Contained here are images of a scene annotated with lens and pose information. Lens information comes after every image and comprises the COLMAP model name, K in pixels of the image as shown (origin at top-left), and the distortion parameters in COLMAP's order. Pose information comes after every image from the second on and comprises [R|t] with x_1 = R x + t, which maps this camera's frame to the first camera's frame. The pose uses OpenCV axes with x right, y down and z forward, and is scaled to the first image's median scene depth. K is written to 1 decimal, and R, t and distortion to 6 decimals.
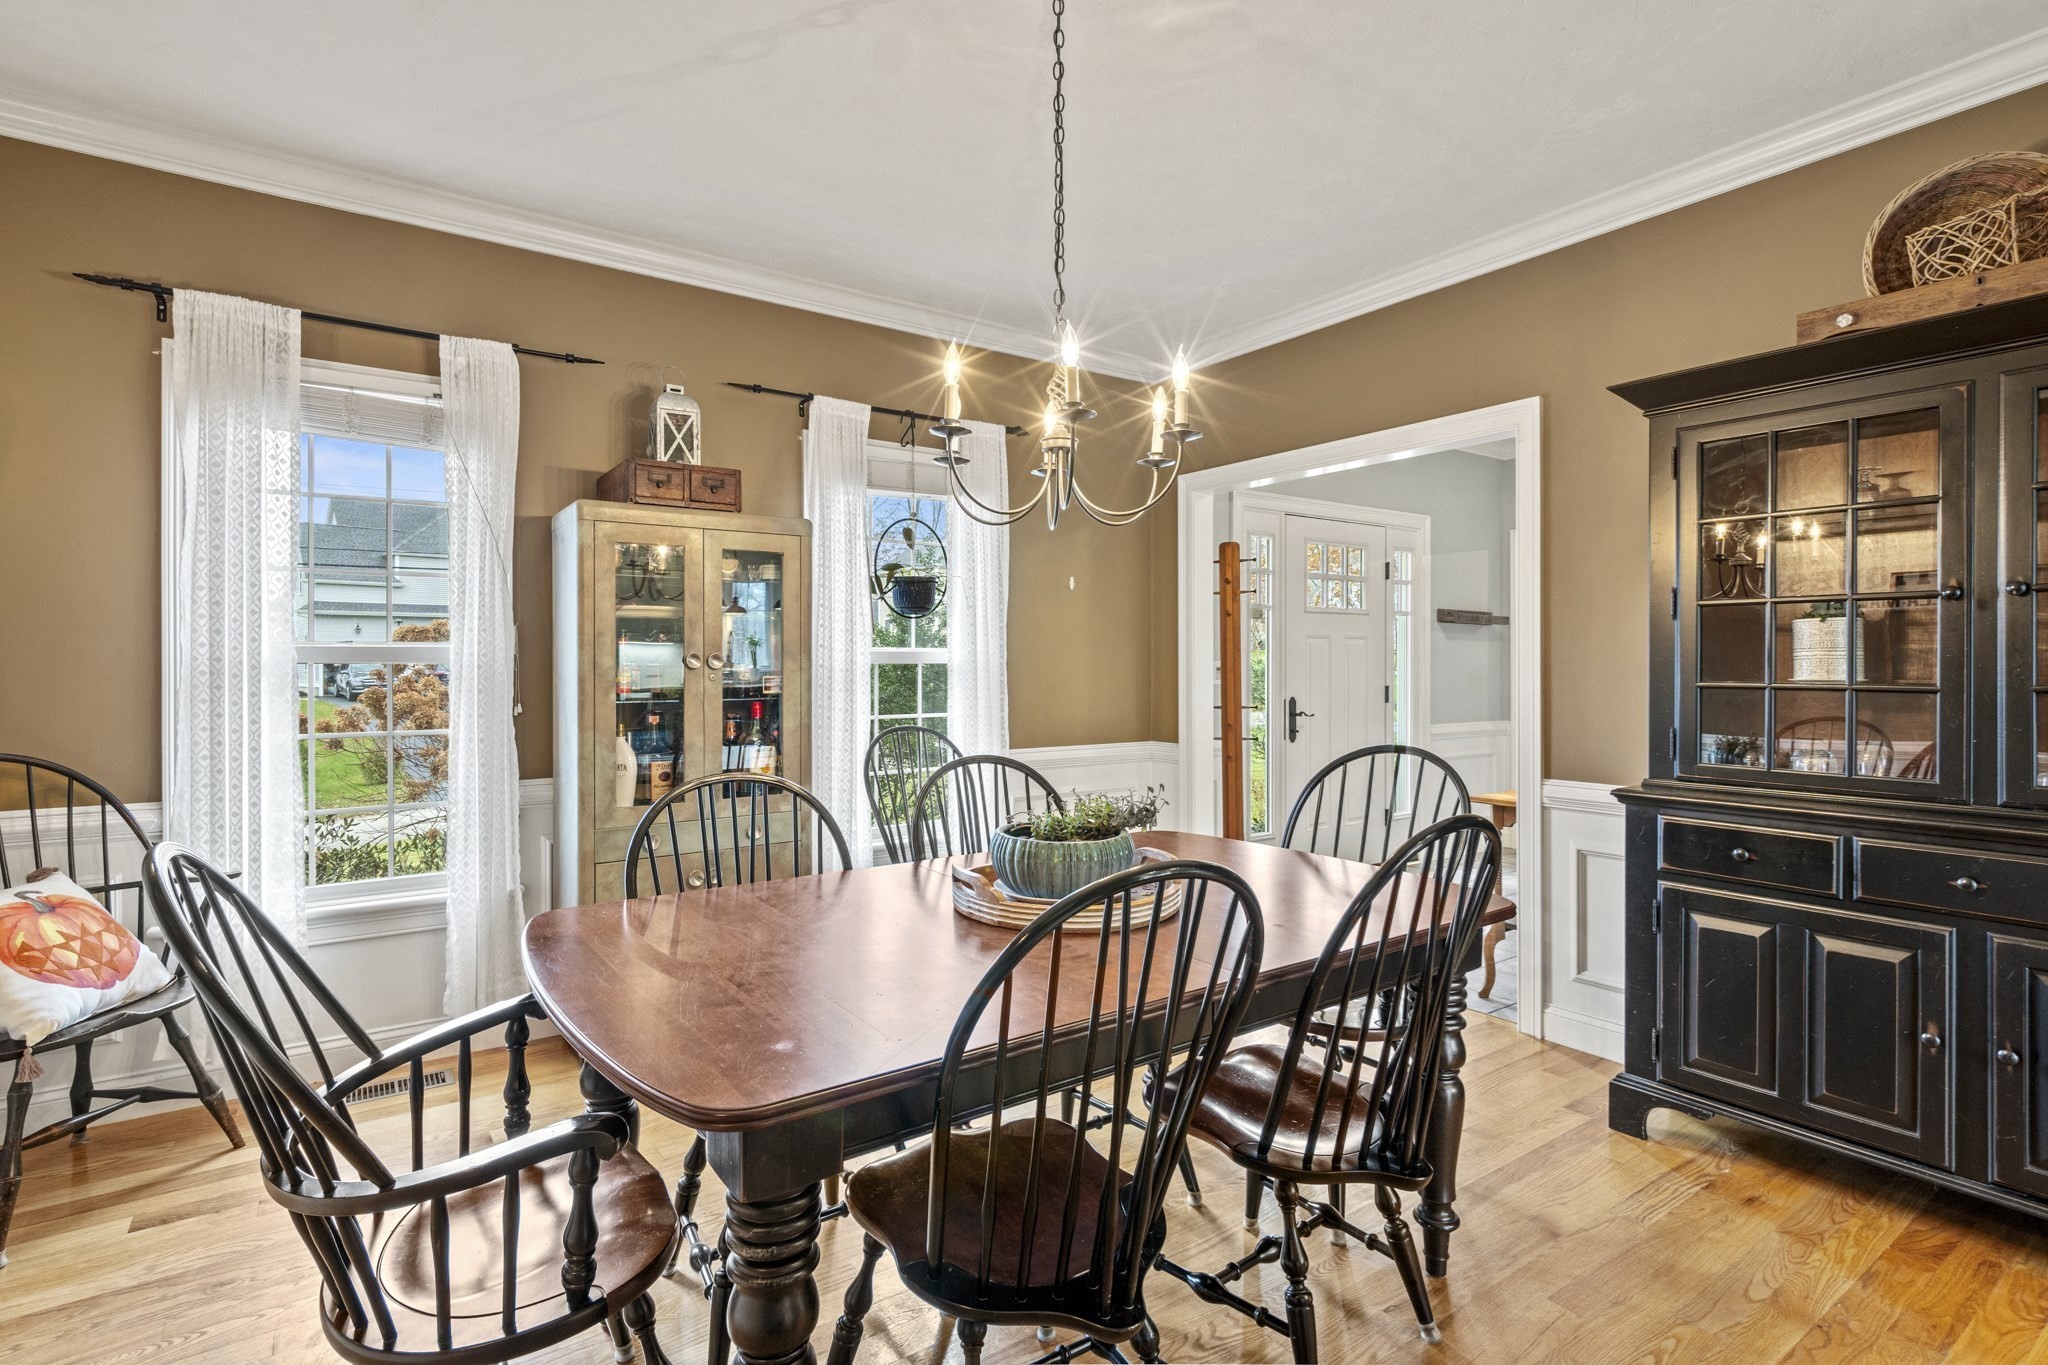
lens RADIAL K [[1010.5, 0, 1014.0], [0, 1010.5, 656.6], [0, 0, 1]] dist [0.010350, -0.007281]
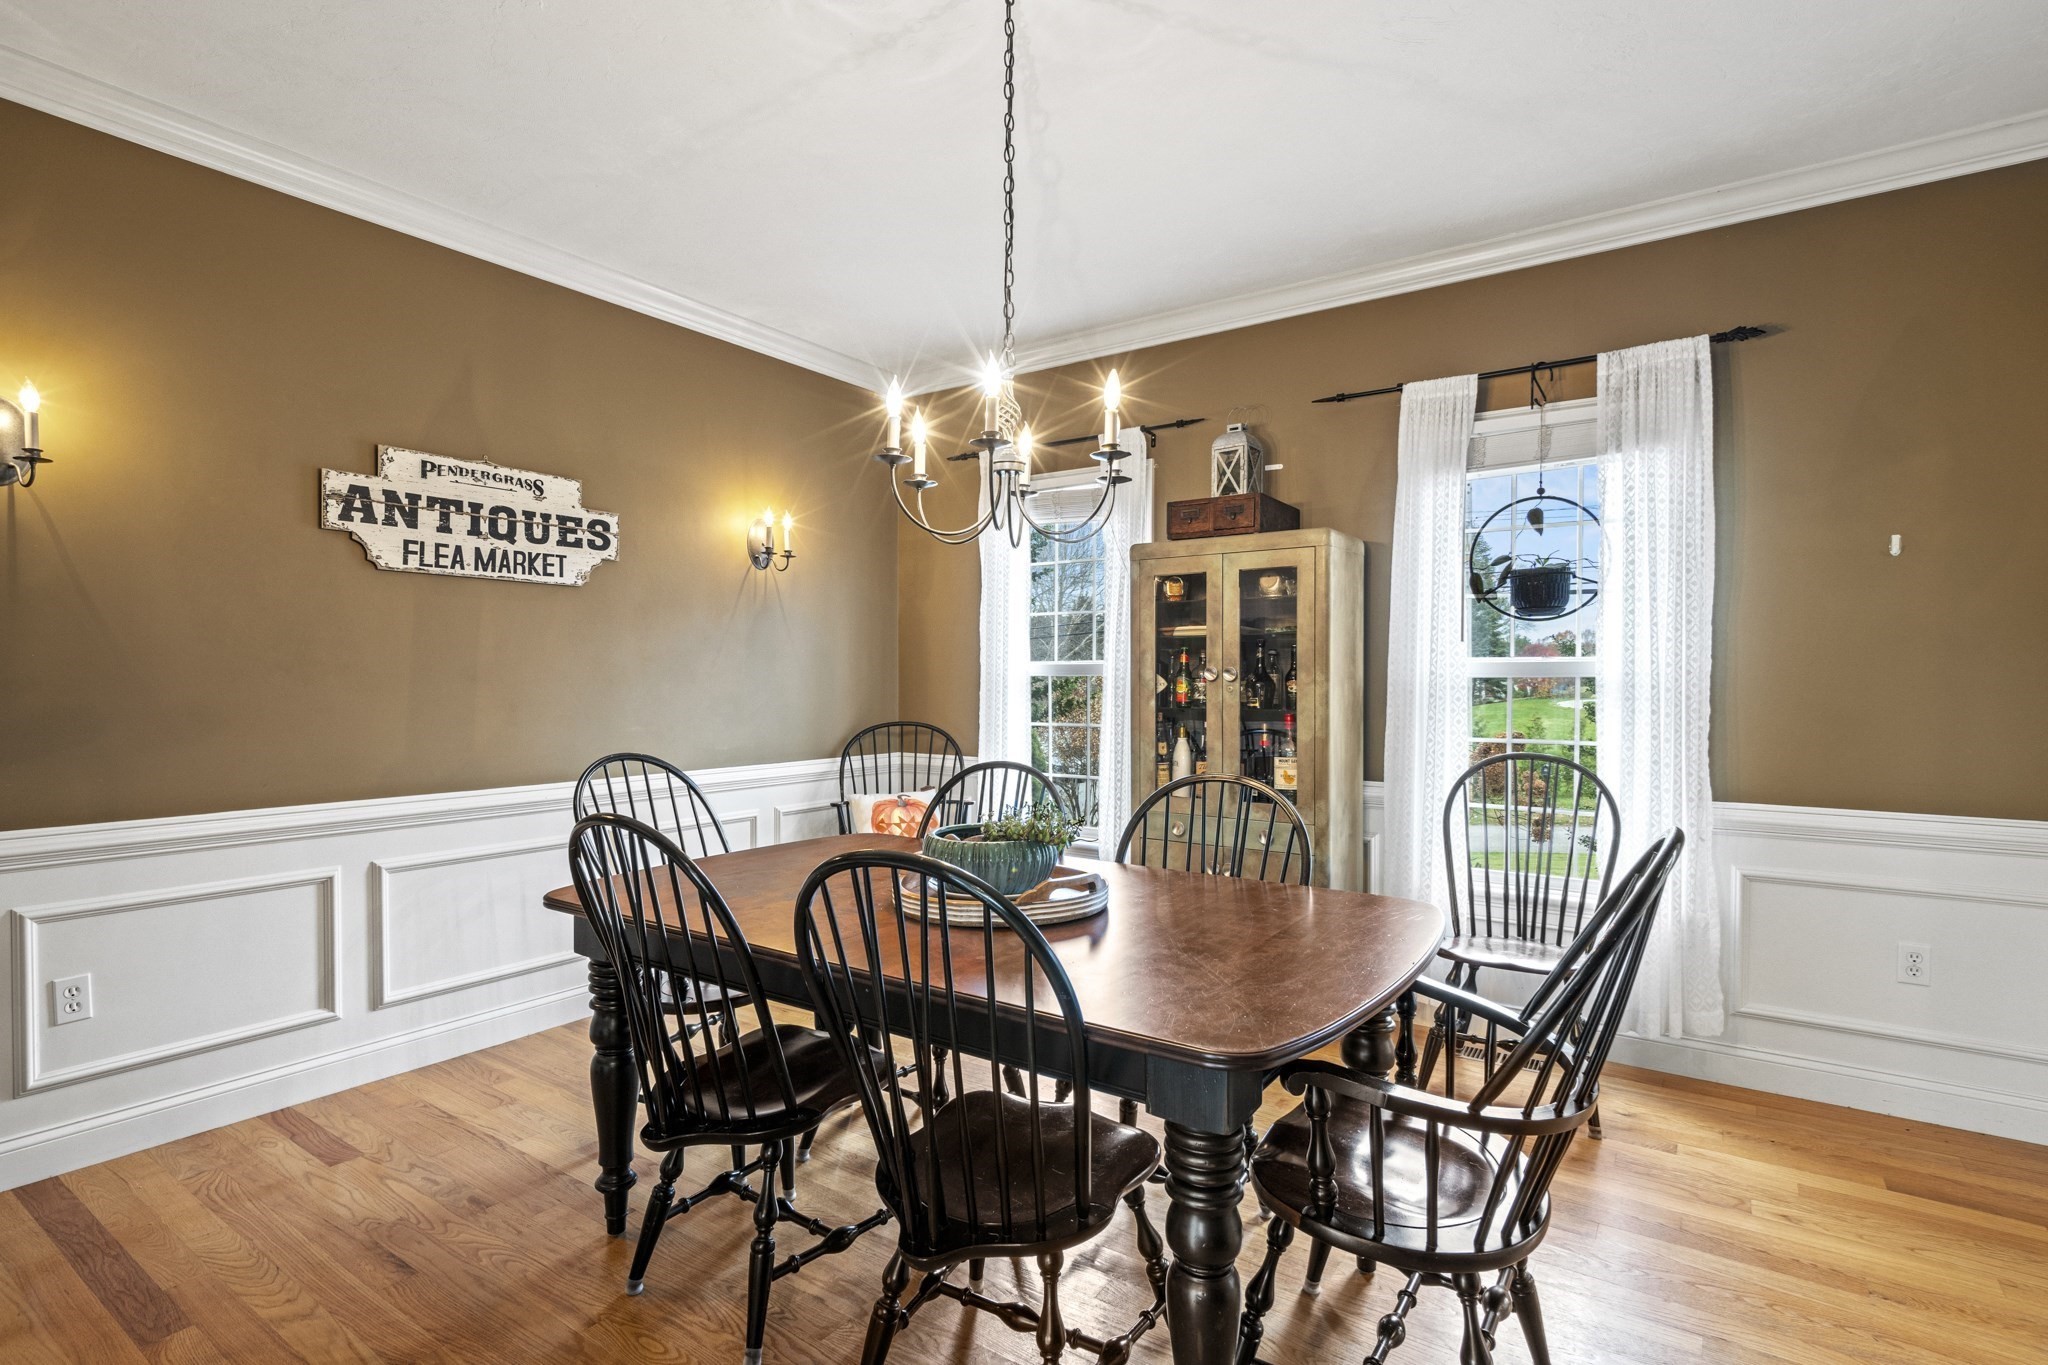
lens RADIAL K [[991.6, 0, 1022.7], [0, 991.6, 671.3], [0, 0, 1]] dist [-0.001460, -0.000507]
pose [[0.316497, -0.003257, -0.948588, 0.536221], [0.002858, 0.999993, -0.002480, 0.003338], [0.948589, -0.001926, 0.316504, 0.378016]]
